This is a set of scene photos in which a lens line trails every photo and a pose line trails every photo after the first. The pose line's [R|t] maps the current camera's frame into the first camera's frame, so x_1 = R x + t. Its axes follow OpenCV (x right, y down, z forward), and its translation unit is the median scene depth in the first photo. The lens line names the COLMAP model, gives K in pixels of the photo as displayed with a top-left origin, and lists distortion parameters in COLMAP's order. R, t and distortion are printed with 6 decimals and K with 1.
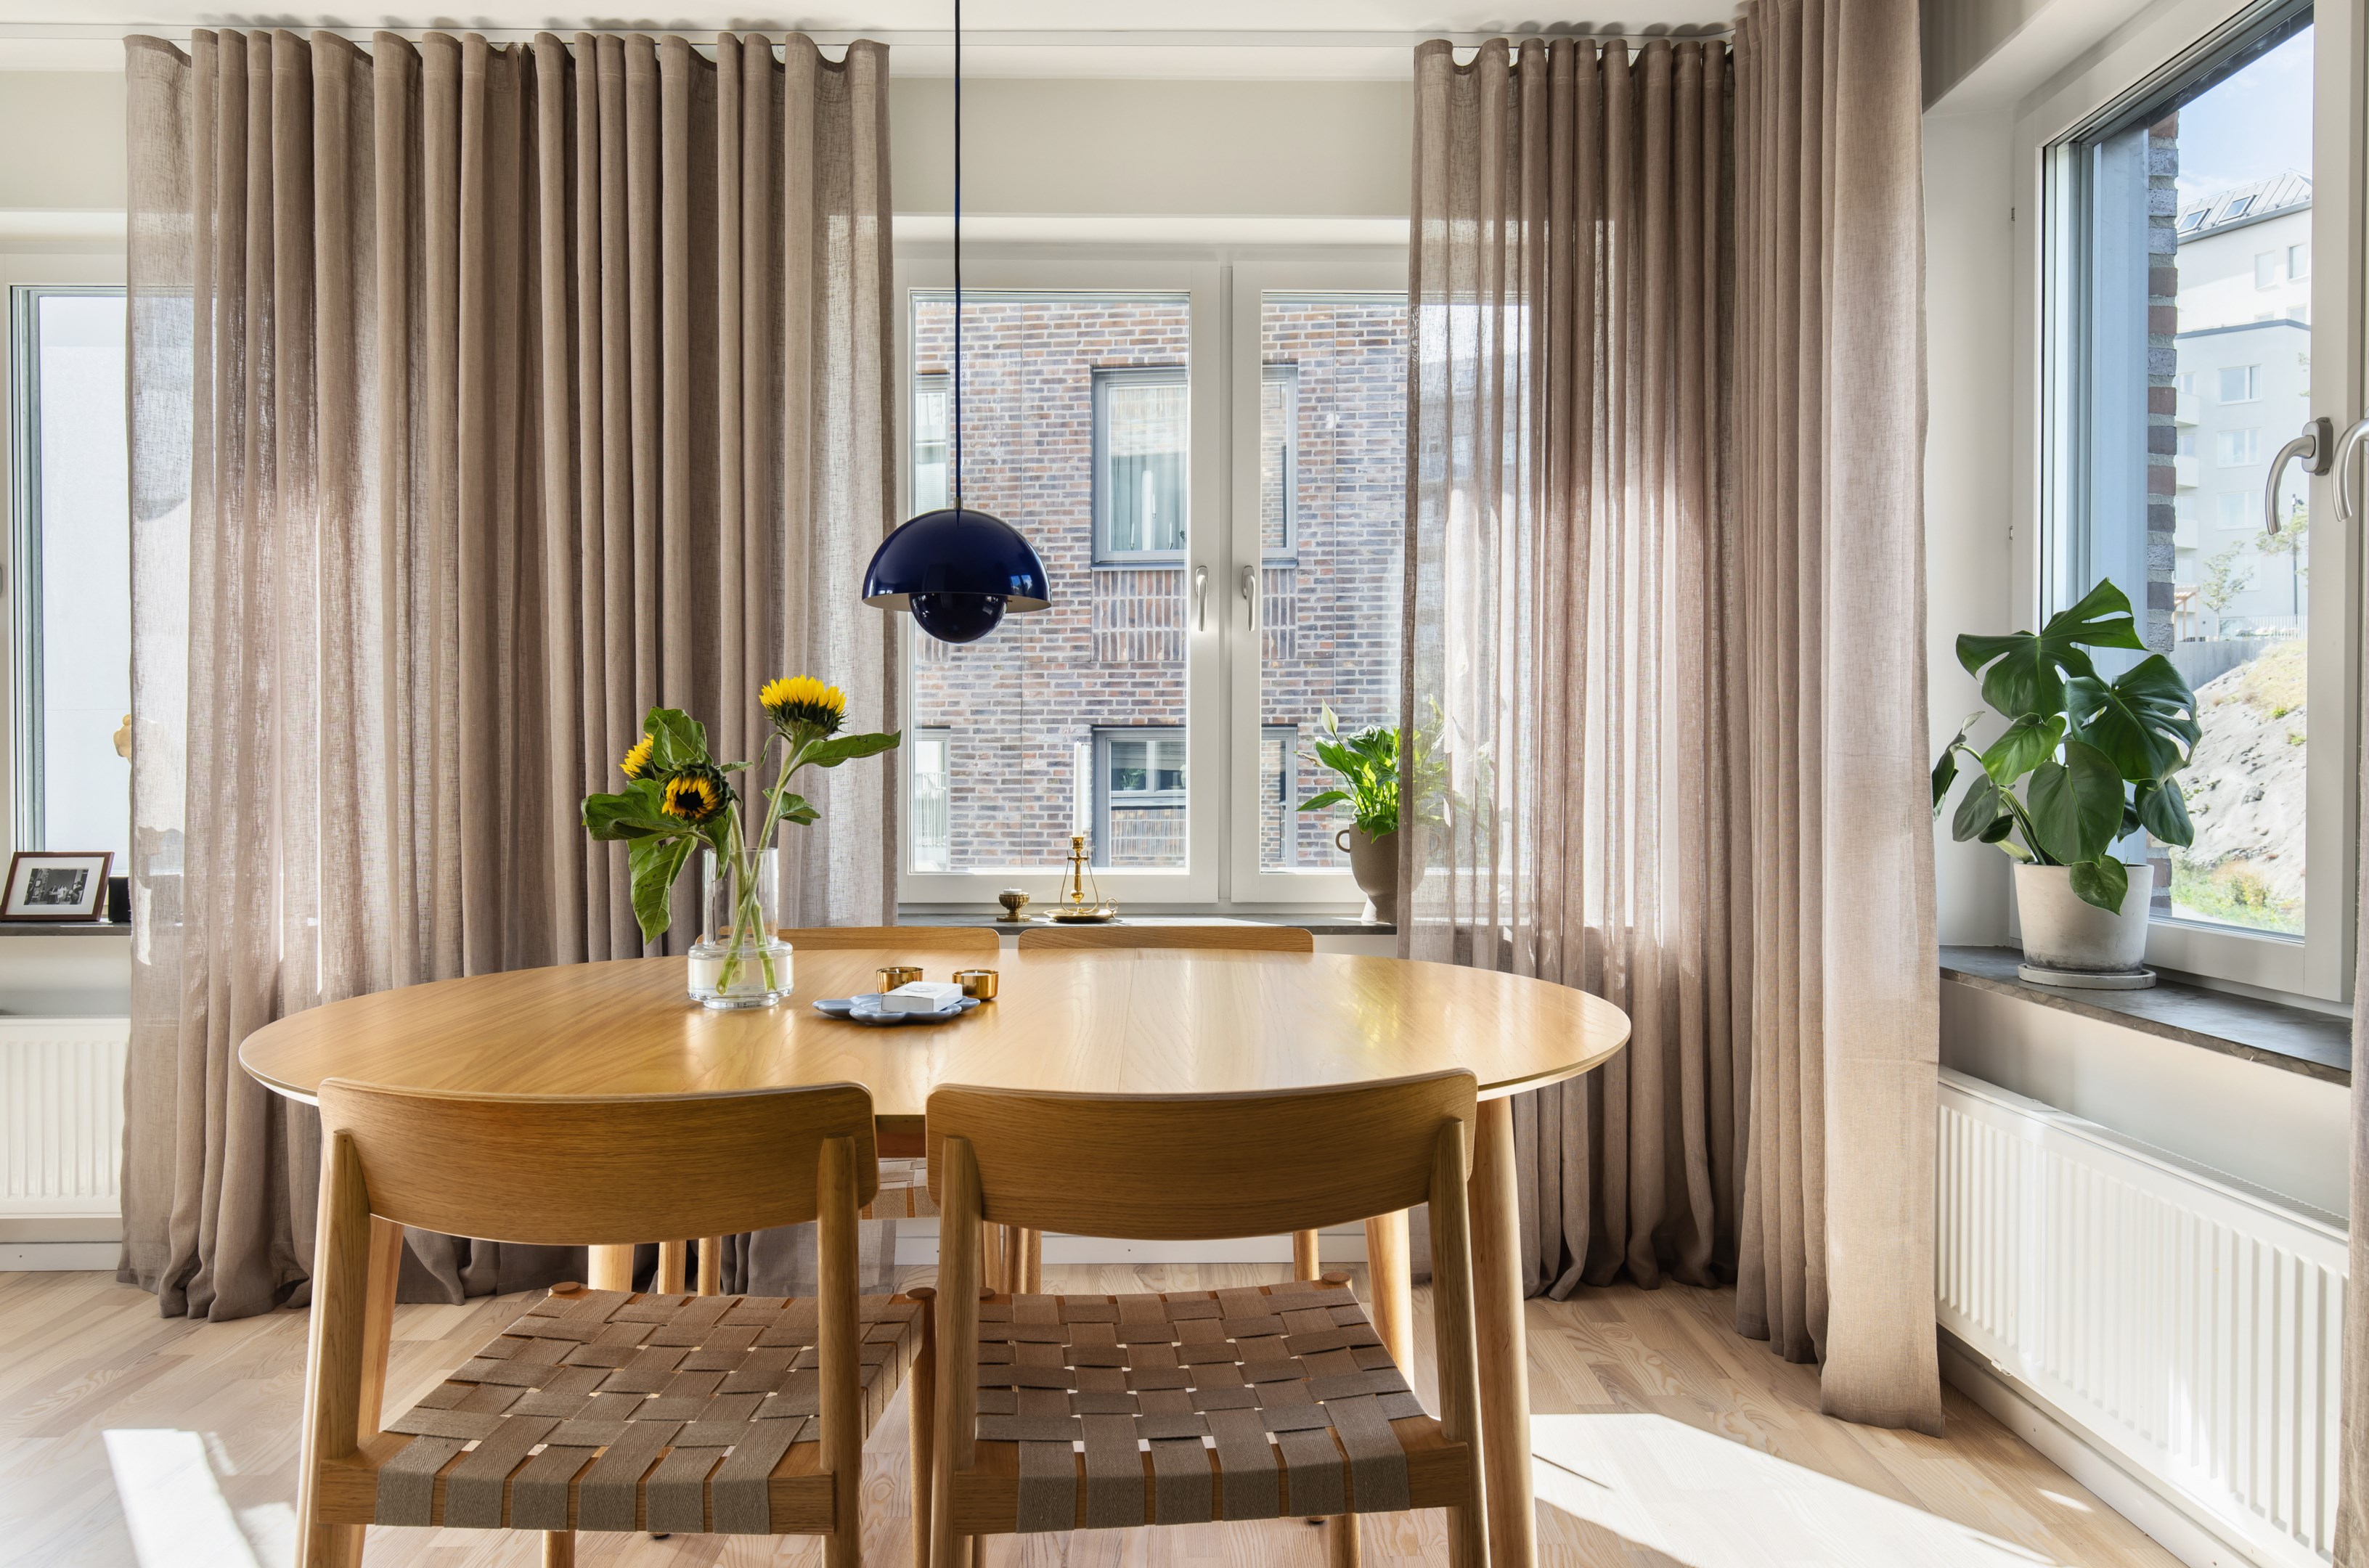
lens RADIAL K [[1518.2, 0, 1184.5], [0, 1518.2, 784.0], [0, 0, 1]] dist [0.004597, -0.000095]
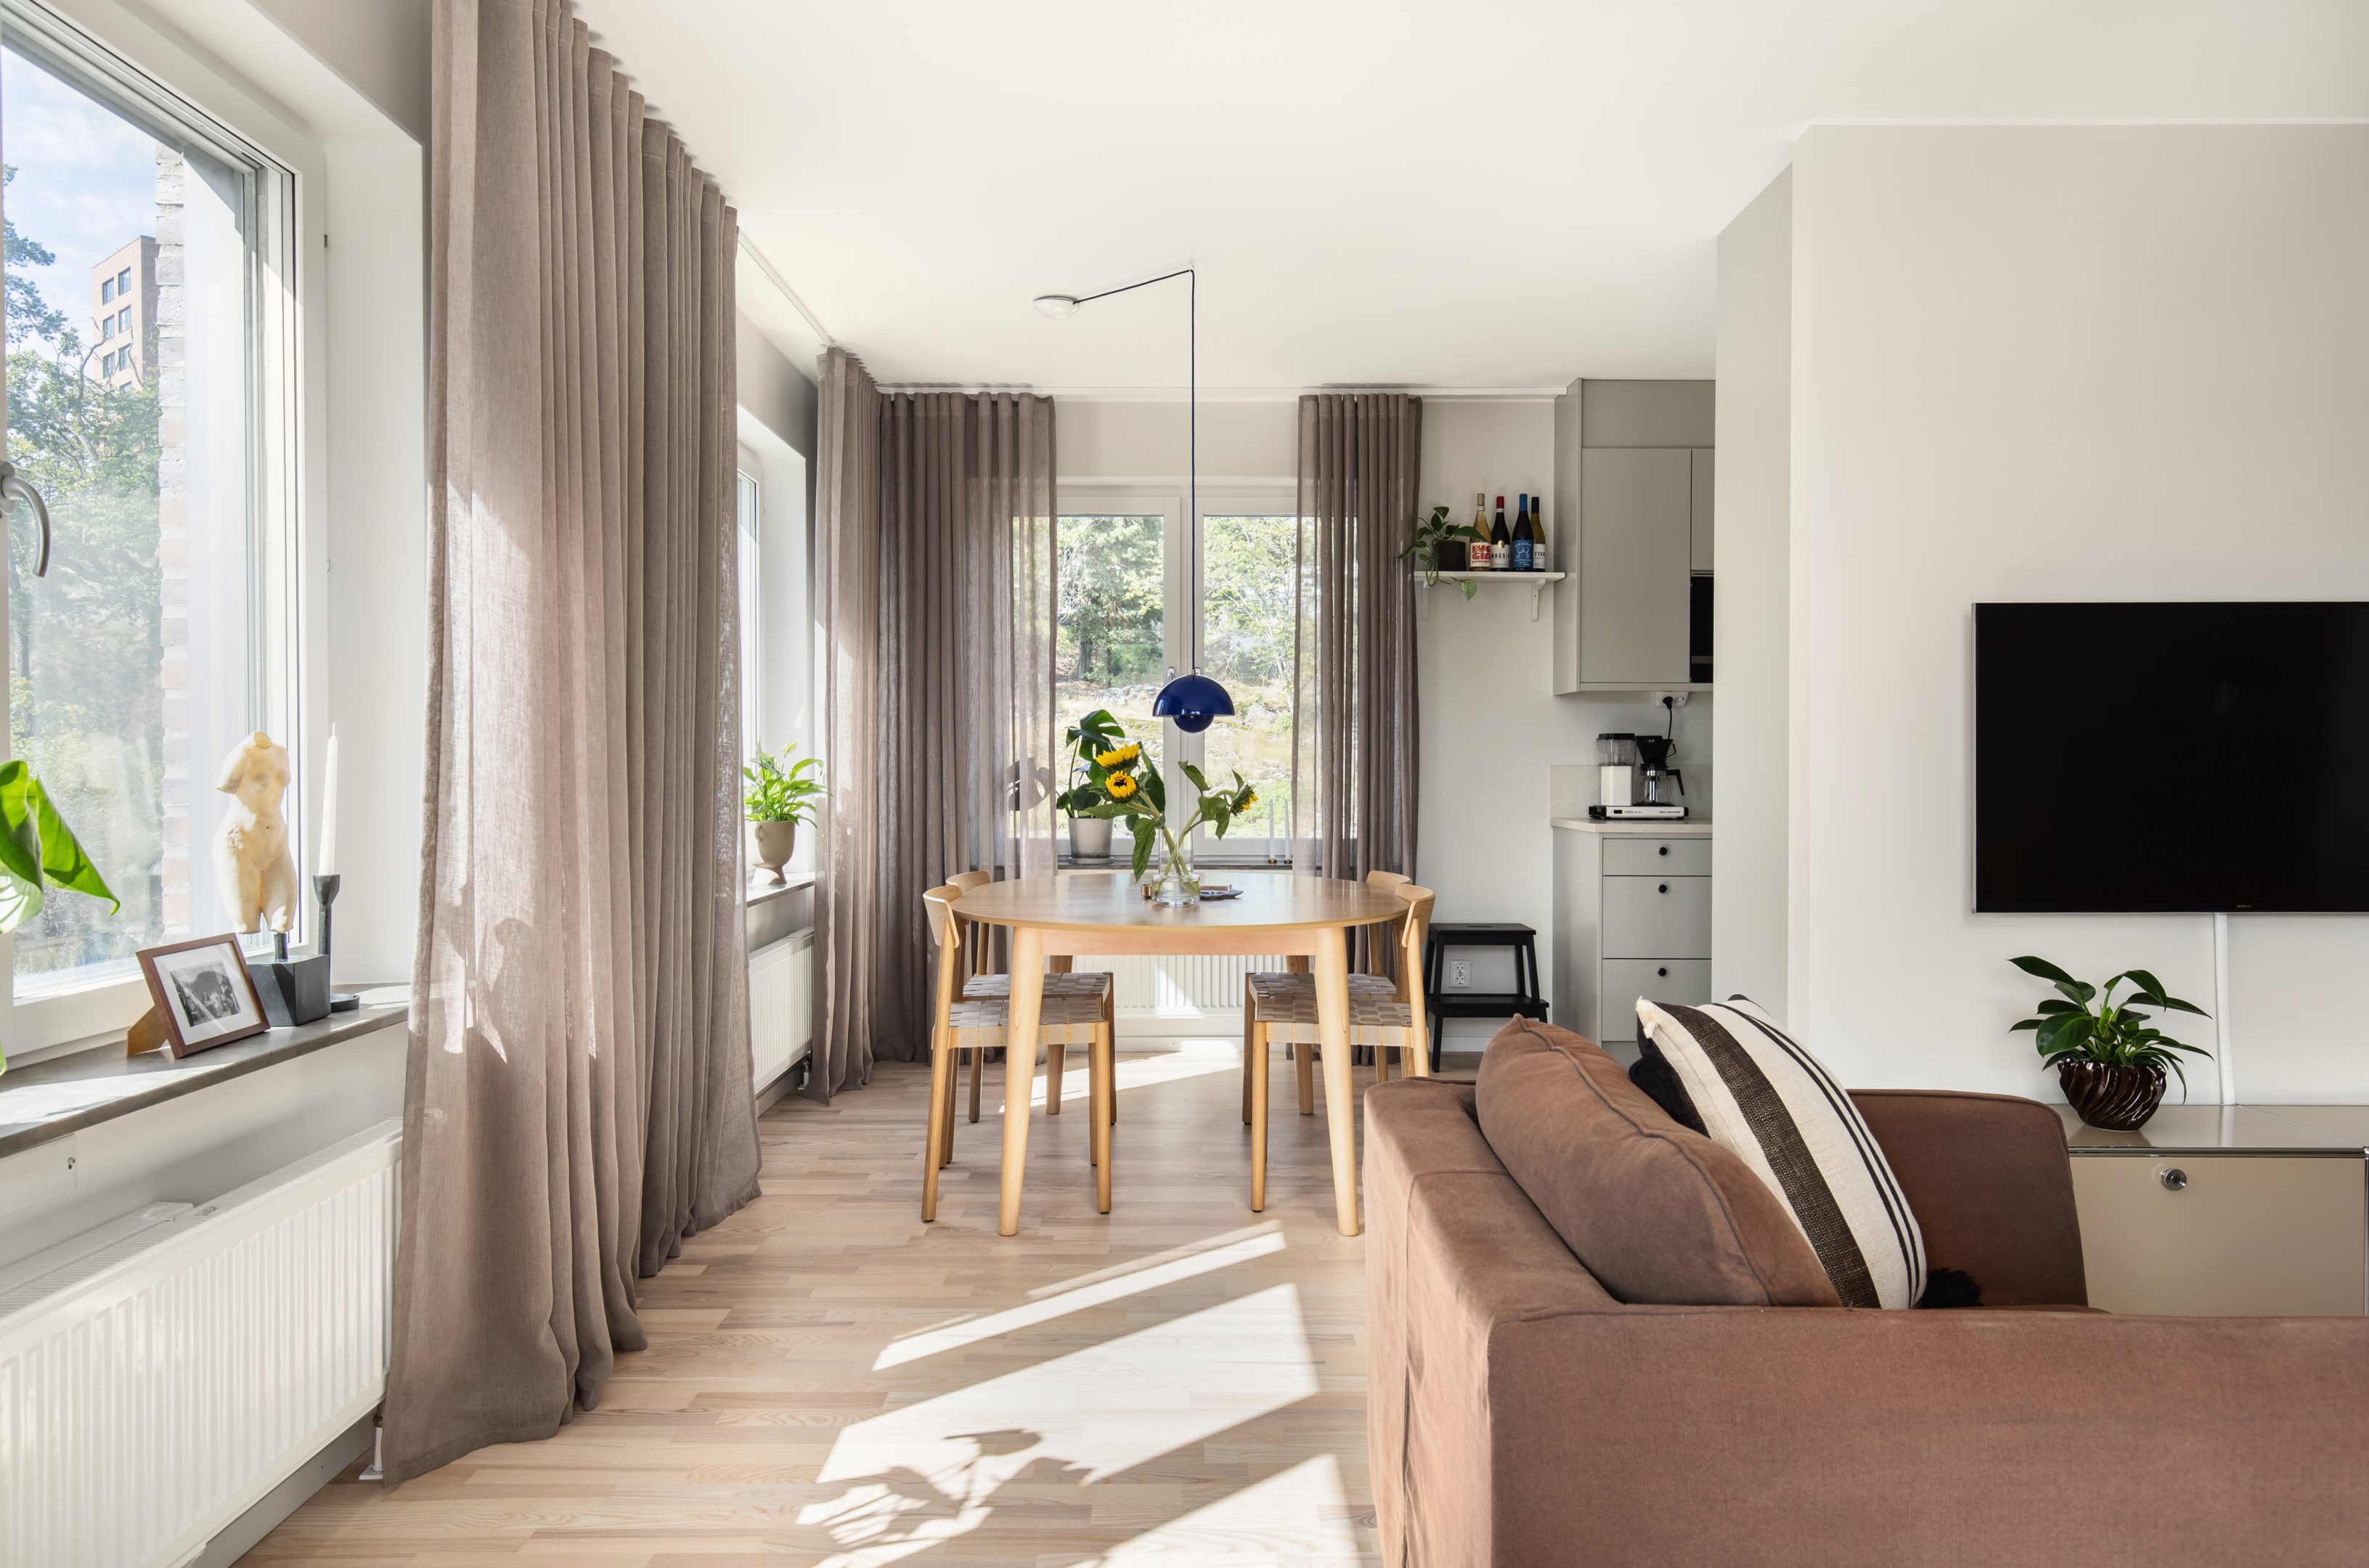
lens RADIAL K [[1469.3, 0, 1180.0], [0, 1469.3, 747.2], [0, 0, 1]] dist [-0.032815, 0.000256]
pose [[0.018534, 0.008165, 0.999795, -1.476108], [0.016116, 0.999834, -0.008464, -0.031400], [-0.999698, 0.016269, 0.018399, 0.609654]]
